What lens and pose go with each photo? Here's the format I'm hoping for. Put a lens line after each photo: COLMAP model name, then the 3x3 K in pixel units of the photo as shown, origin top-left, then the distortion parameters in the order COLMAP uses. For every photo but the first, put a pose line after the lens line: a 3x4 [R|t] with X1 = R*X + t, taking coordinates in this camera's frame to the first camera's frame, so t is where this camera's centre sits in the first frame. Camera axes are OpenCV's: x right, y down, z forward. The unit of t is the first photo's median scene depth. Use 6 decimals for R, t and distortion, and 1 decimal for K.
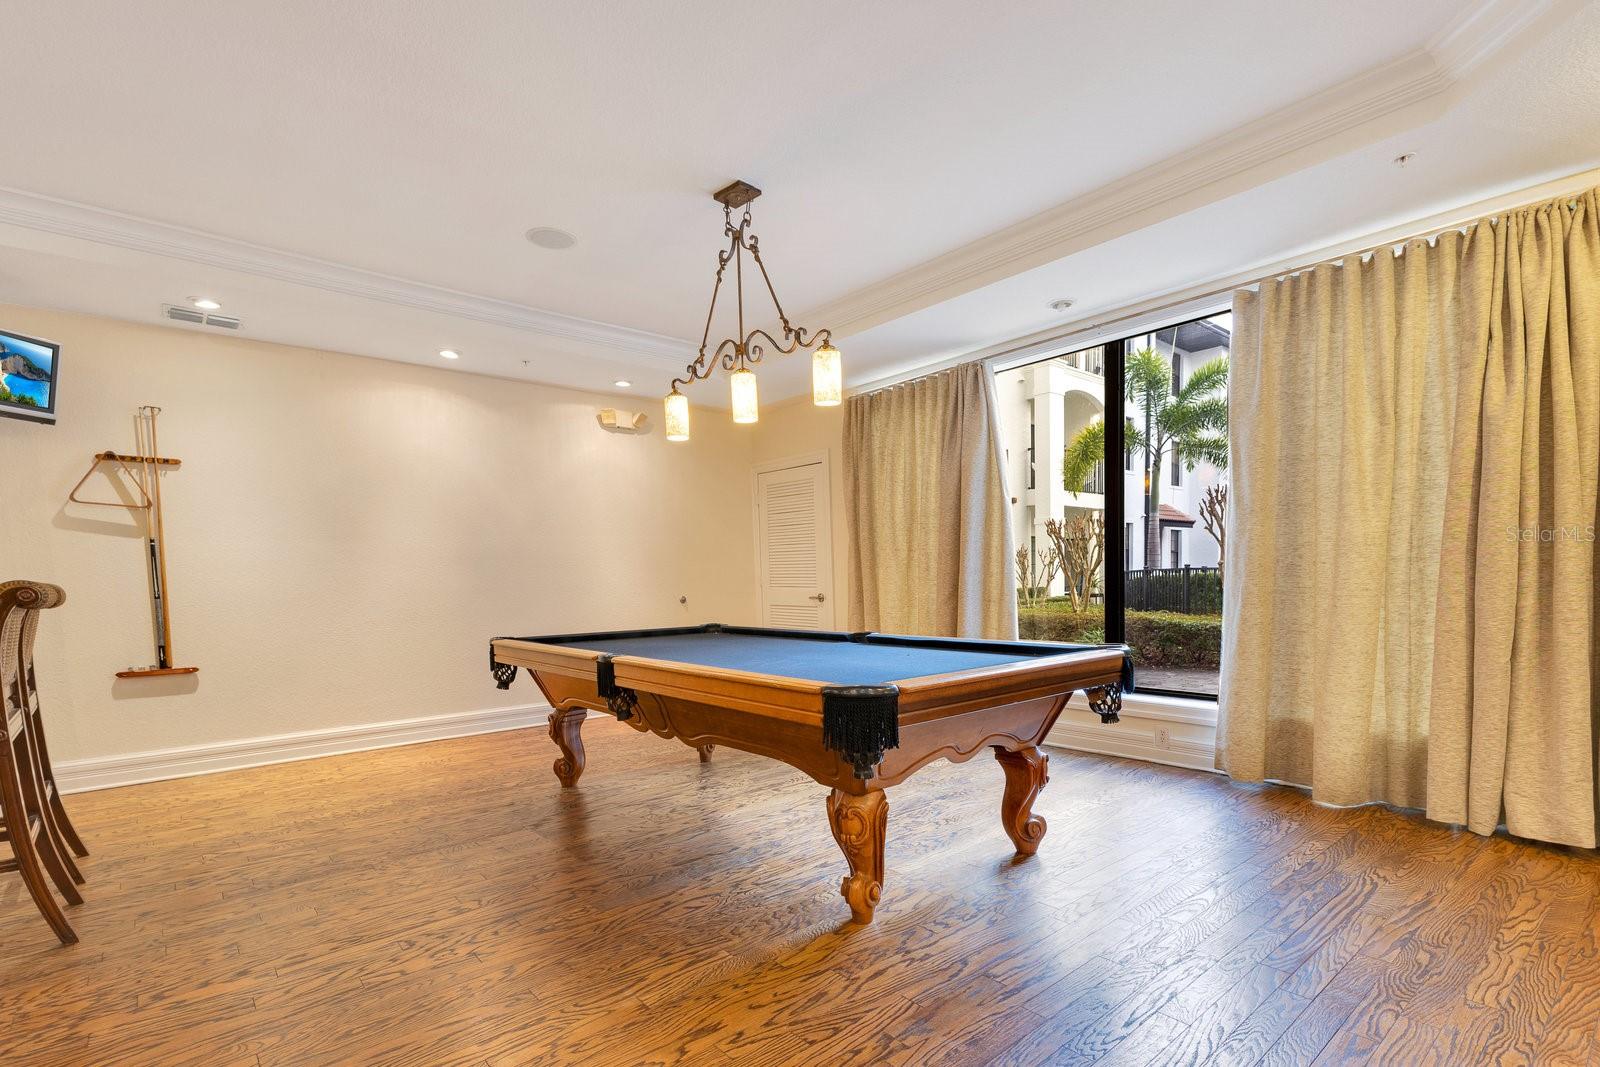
lens RADIAL K [[764.1, 0, 799.6], [0, 764.1, 657.1], [0, 0, 1]] dist [0.008865, 0.000141]
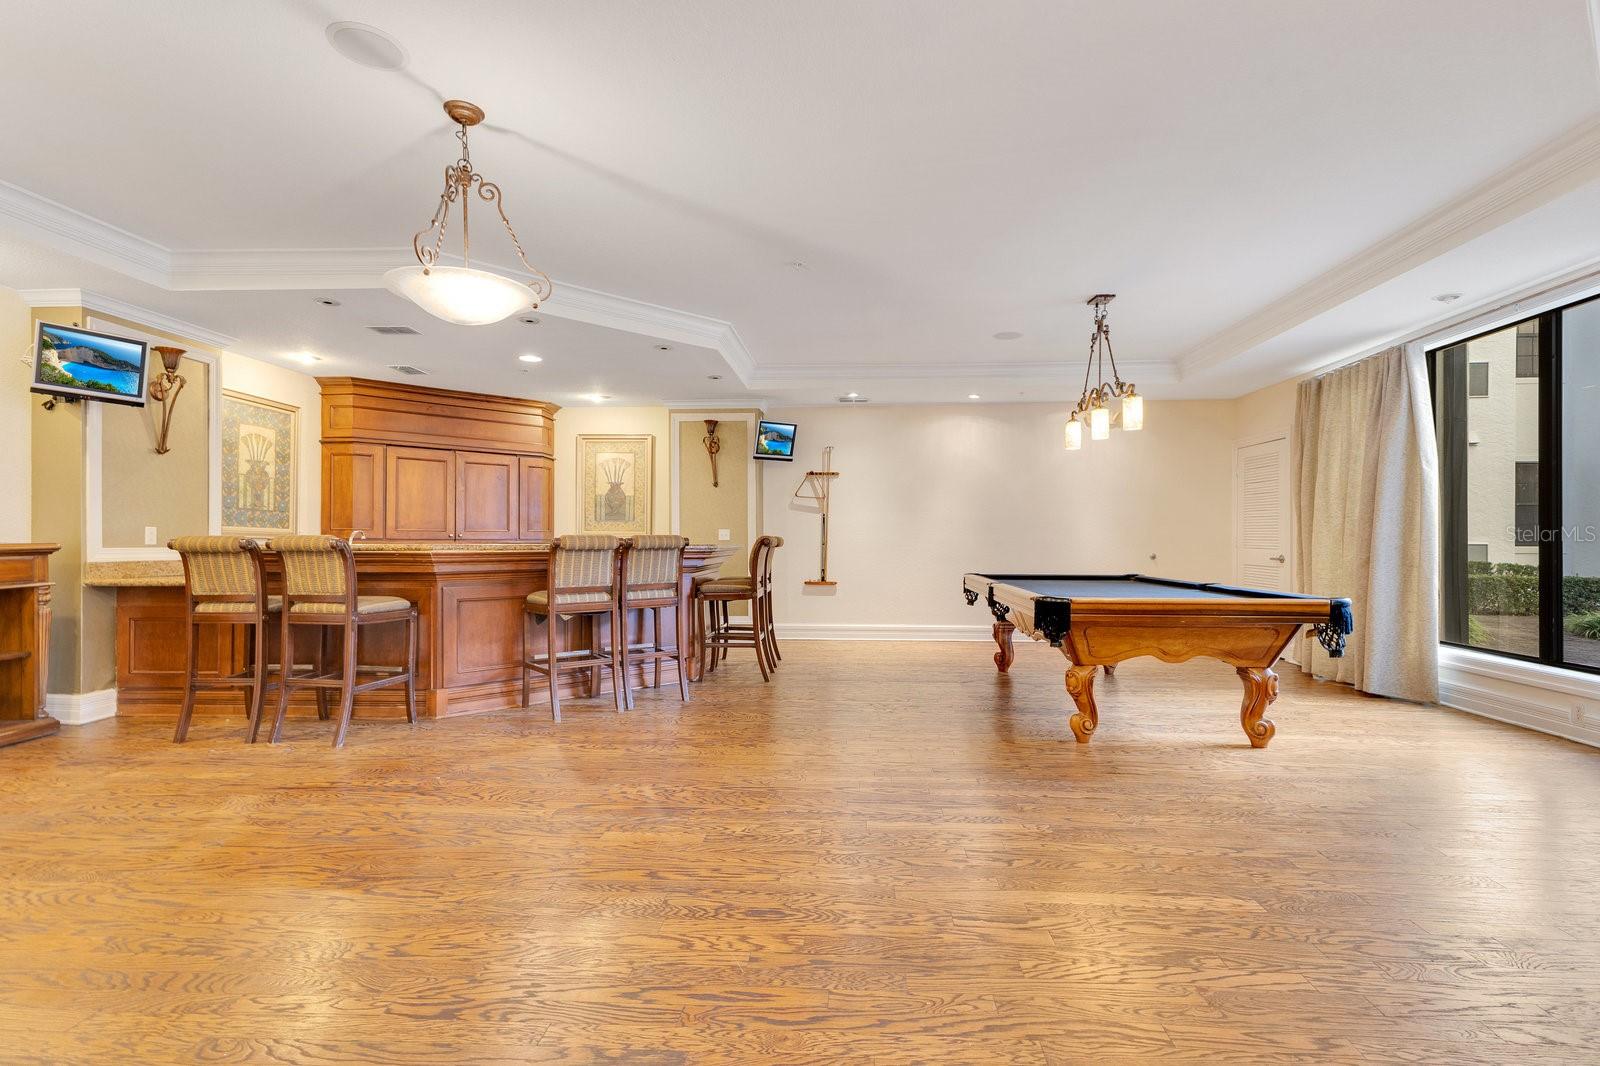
lens RADIAL K [[719.6, 0, 808.4], [0, 719.6, 535.2], [0, 0, 1]] dist [-0.002500, -0.000044]
pose [[0.719953, 0.015260, -0.693856, 0.425424], [-0.085860, 0.994037, -0.067227, 0.026986], [0.688692, 0.107975, 0.716969, -0.351377]]
